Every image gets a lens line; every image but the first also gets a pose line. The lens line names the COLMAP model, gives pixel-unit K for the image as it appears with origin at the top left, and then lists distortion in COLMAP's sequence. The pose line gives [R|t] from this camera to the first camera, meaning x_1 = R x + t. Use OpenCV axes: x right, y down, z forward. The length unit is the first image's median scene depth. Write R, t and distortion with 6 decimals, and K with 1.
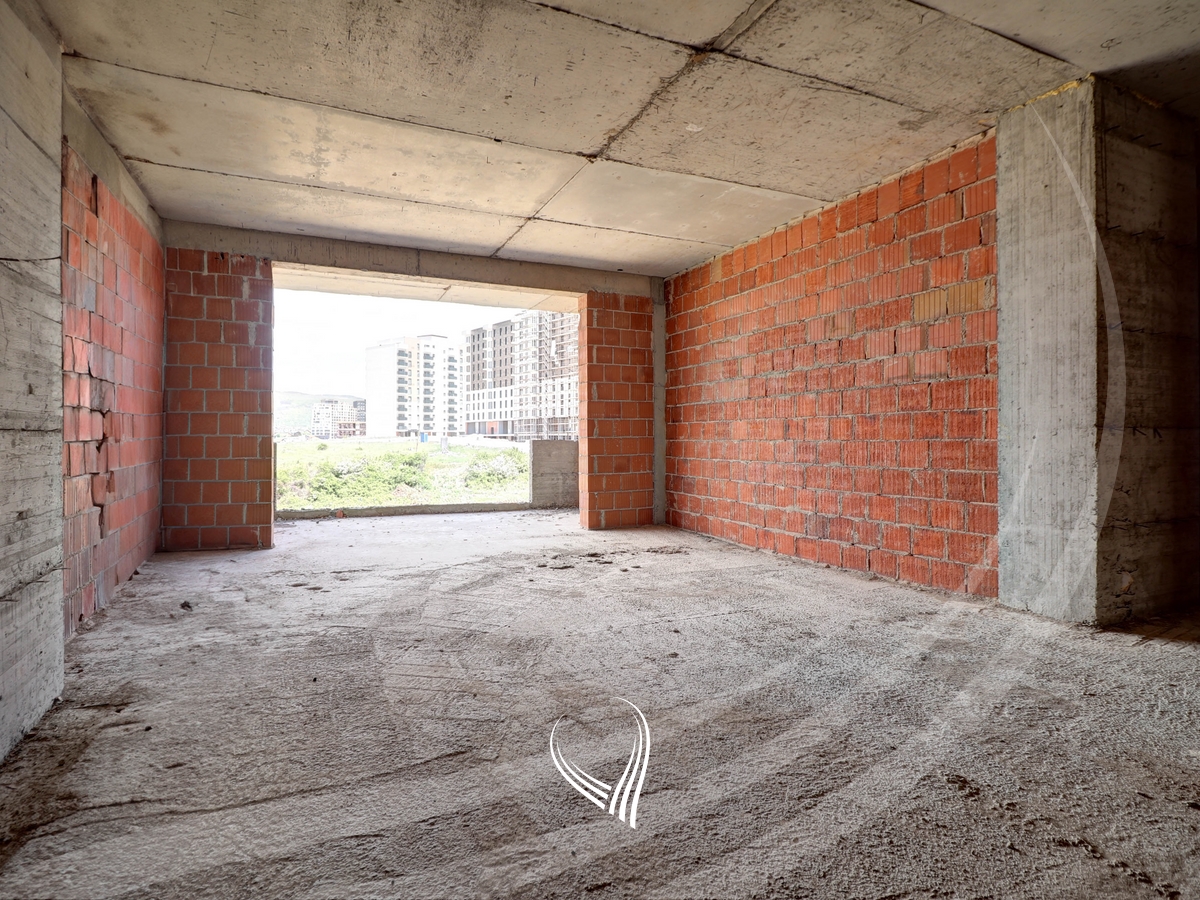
lens RADIAL K [[633.2, 0, 604.0], [0, 633.2, 441.7], [0, 0, 1]] dist [-0.001014, -0.012397]
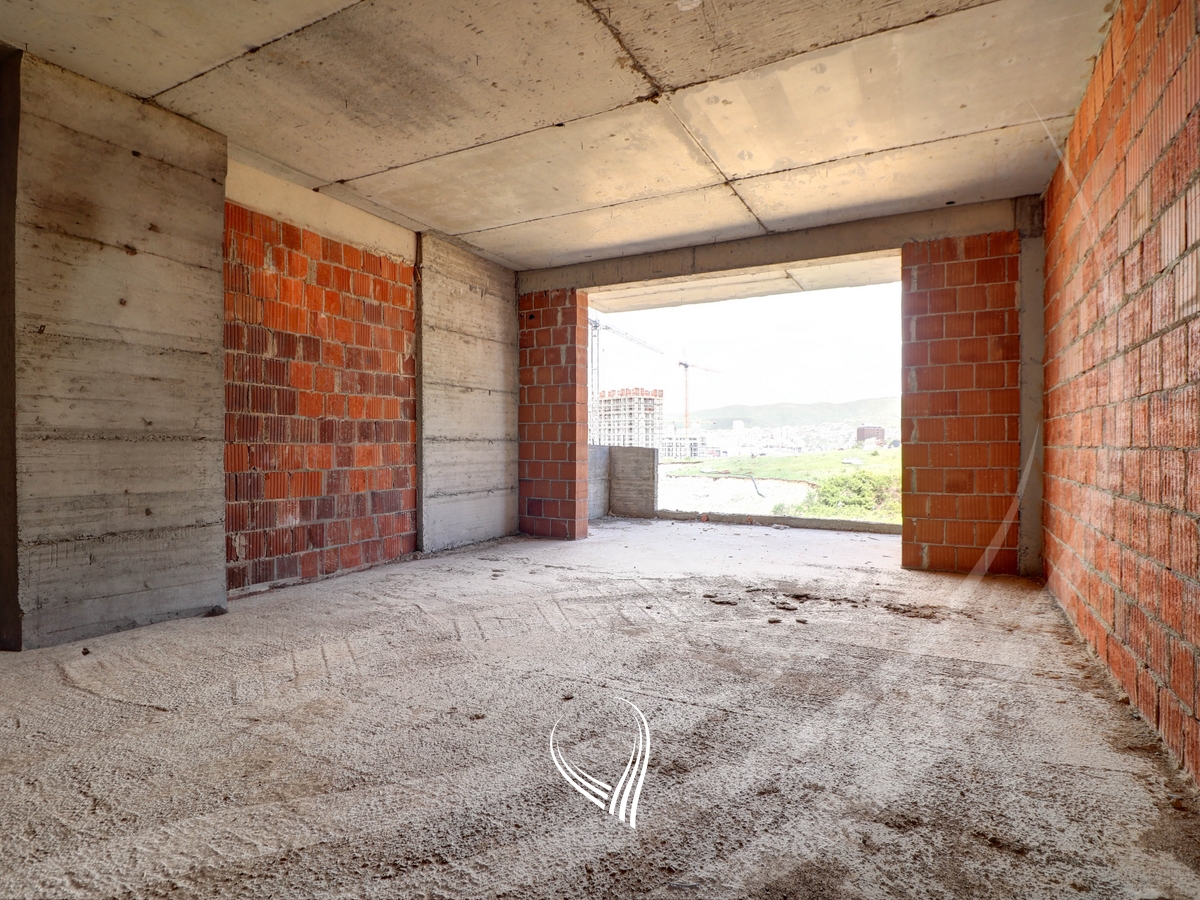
lens RADIAL K [[646.0, 0, 600.0], [0, 646.0, 450.0], [0, 0, 1]] dist [-0.001252, -0.014174]
pose [[0.616162, 0.006128, -0.787596, 0.427321], [-0.002997, 0.999981, 0.005436, -0.001453], [0.787614, -0.000989, 0.616168, 0.315960]]
